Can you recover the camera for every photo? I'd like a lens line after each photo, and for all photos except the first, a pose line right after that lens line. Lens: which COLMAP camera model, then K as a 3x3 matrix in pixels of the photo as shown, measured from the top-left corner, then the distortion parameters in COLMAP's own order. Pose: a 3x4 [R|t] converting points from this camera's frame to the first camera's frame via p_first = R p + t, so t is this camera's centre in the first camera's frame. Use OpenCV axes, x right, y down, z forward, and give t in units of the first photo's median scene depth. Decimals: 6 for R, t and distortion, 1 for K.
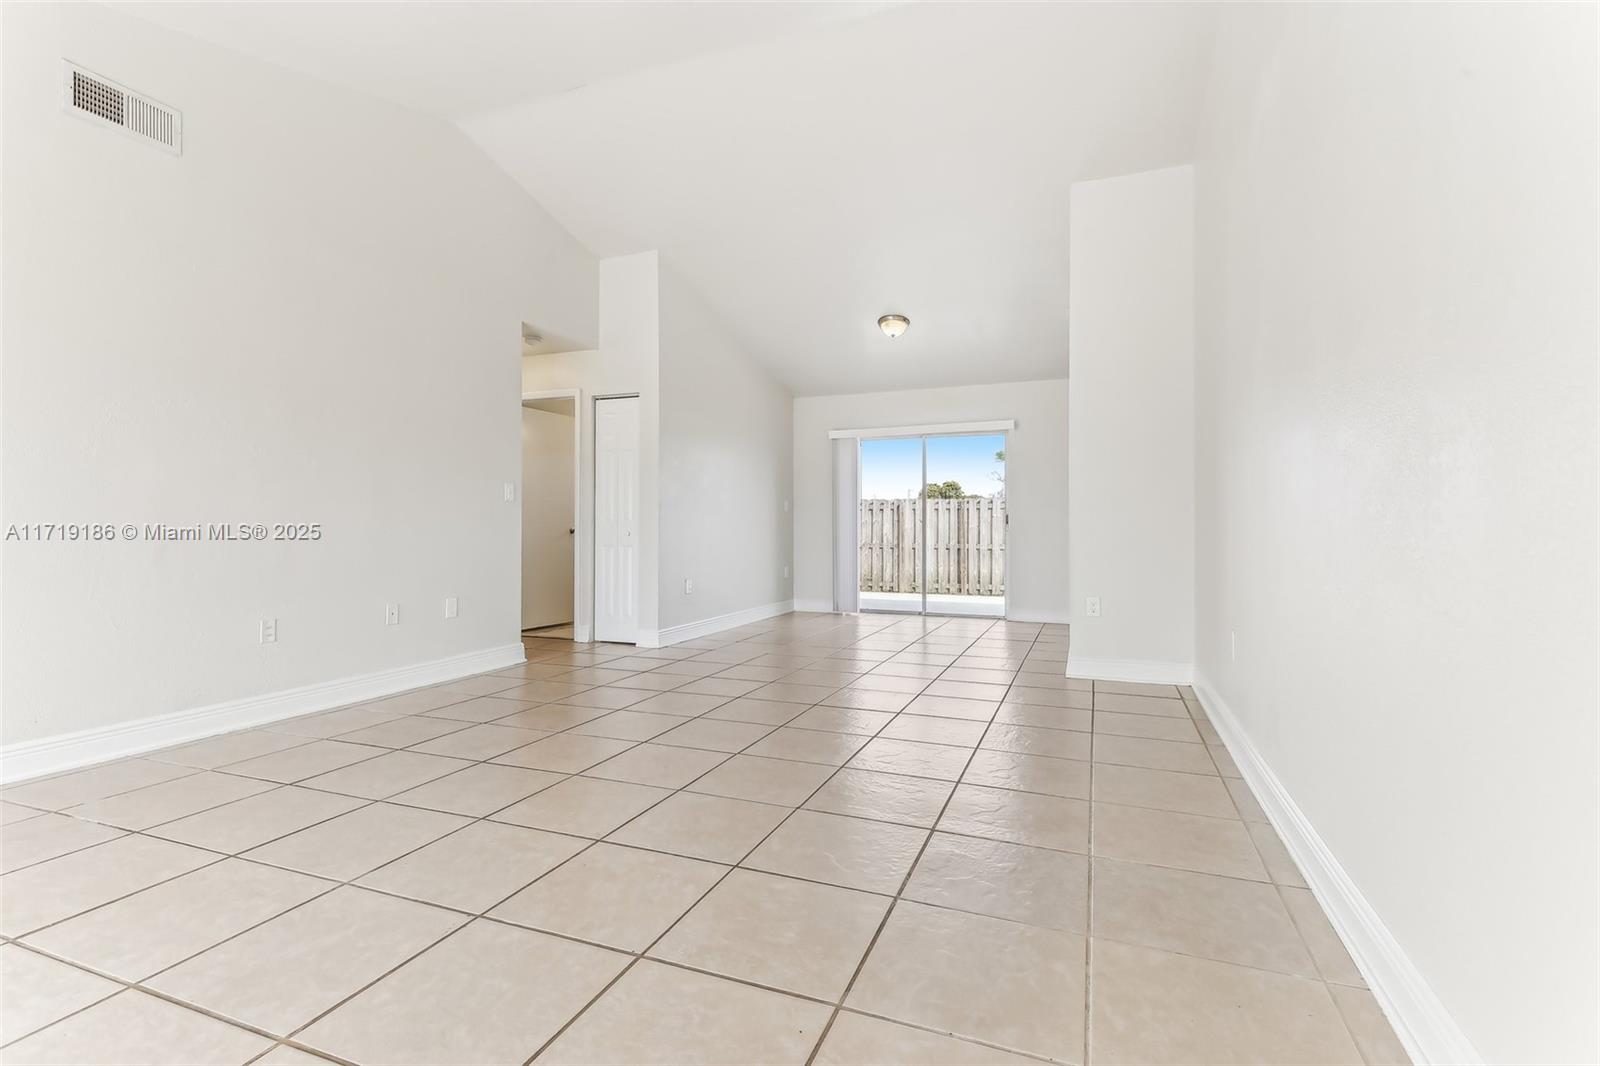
lens RADIAL K [[734.4, 0, 814.2], [0, 734.4, 523.7], [0, 0, 1]] dist [0.016582, -0.003193]
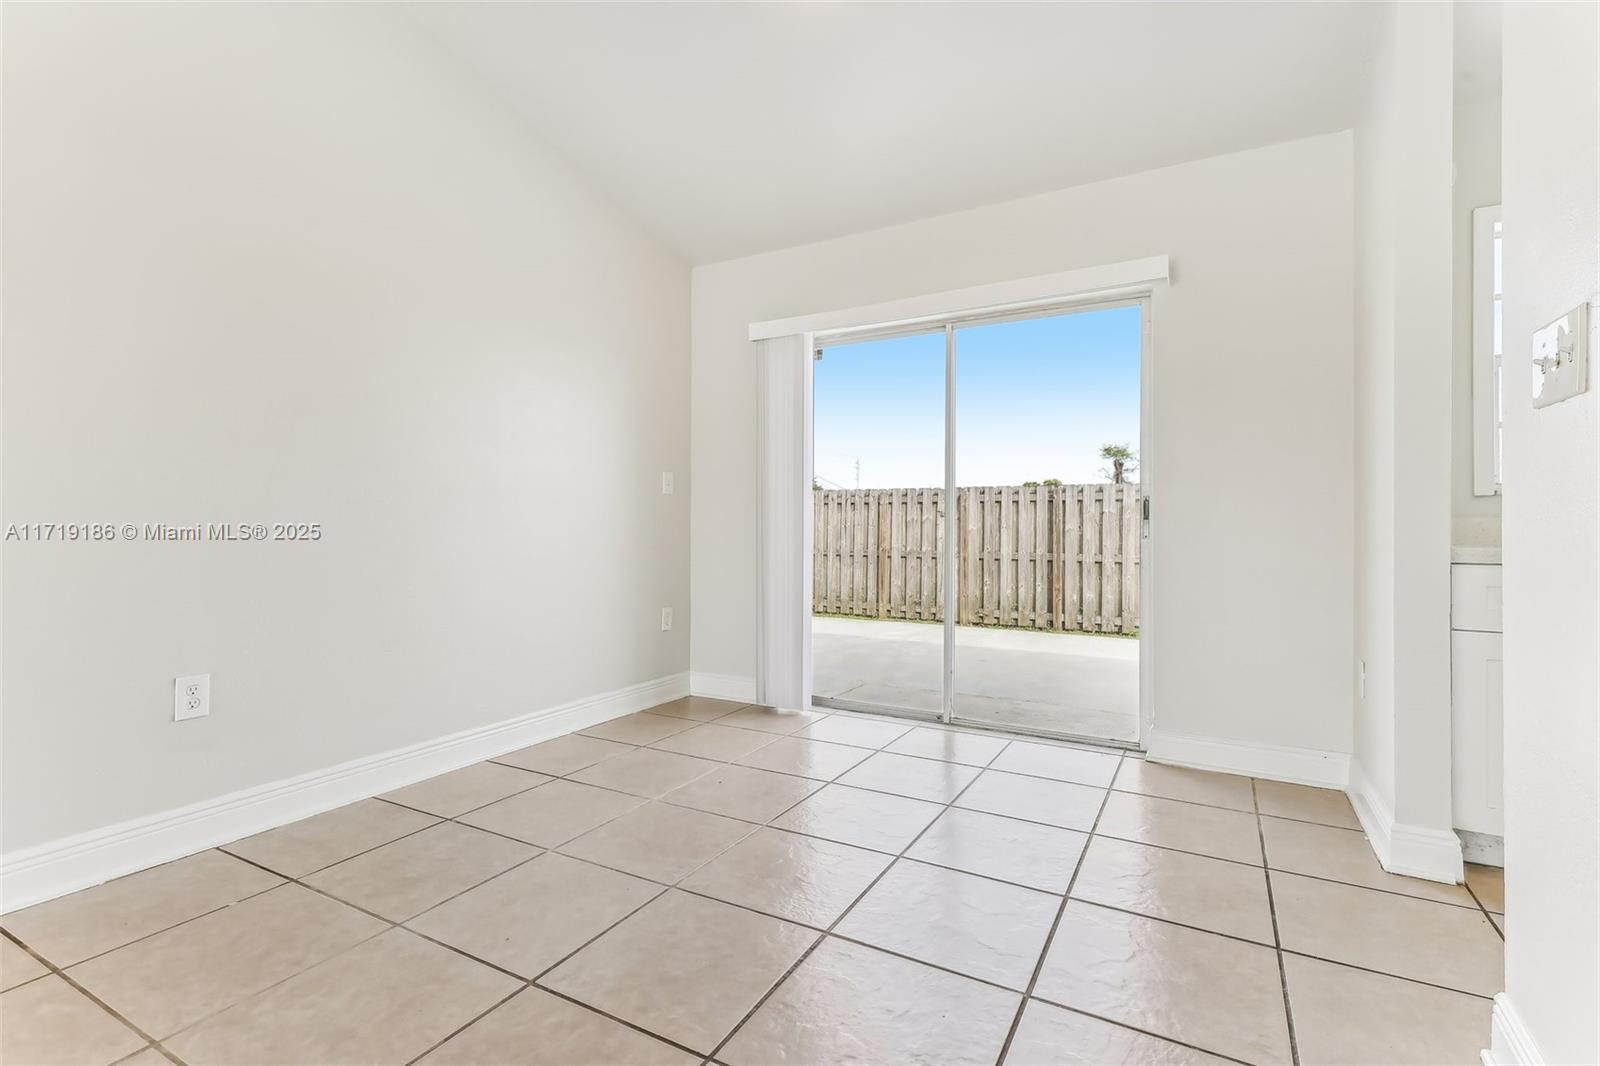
lens RADIAL K [[734.4, 0, 813.1], [0, 734.4, 526.8], [0, 0, 1]] dist [0.016582, -0.003193]
pose [[0.991256, 0.003140, -0.131914, 0.072467], [-0.002783, 0.999992, 0.002892, 0.001902], [0.131922, -0.002500, 0.991257, 0.312242]]
